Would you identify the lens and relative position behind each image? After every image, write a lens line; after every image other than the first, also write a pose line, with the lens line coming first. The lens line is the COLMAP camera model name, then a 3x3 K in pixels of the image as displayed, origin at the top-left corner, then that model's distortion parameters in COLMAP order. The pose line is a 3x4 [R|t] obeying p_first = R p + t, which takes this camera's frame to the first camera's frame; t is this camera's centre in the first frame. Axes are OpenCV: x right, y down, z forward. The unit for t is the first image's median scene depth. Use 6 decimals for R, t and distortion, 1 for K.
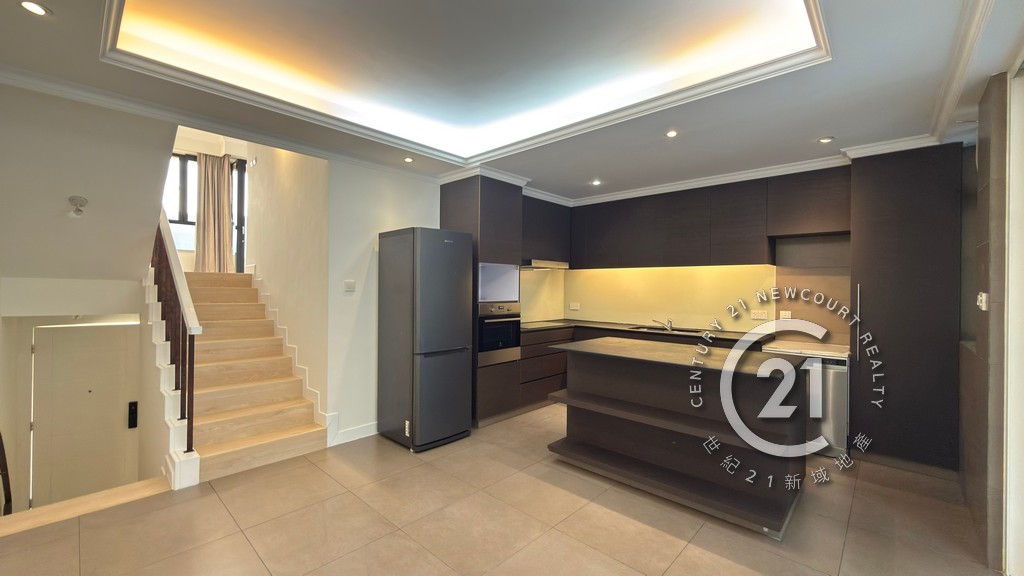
lens RADIAL K [[409.3, 0, 515.7], [0, 409.3, 284.6], [0, 0, 1]] dist [0.000105, -0.000099]
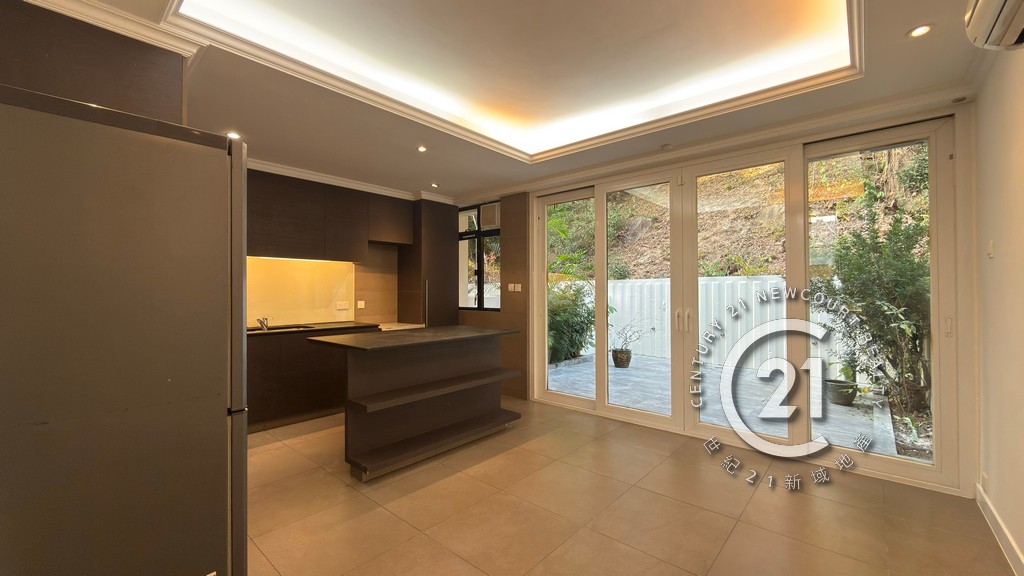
lens RADIAL K [[409.3, 0, 515.7], [0, 409.3, 284.6], [0, 0, 1]] dist [0.000105, -0.000099]
pose [[-0.036911, 0.005163, 0.999305, -0.616333], [-0.005166, 0.999972, -0.005357, 0.019784], [-0.999305, -0.005360, -0.036883, 0.593911]]
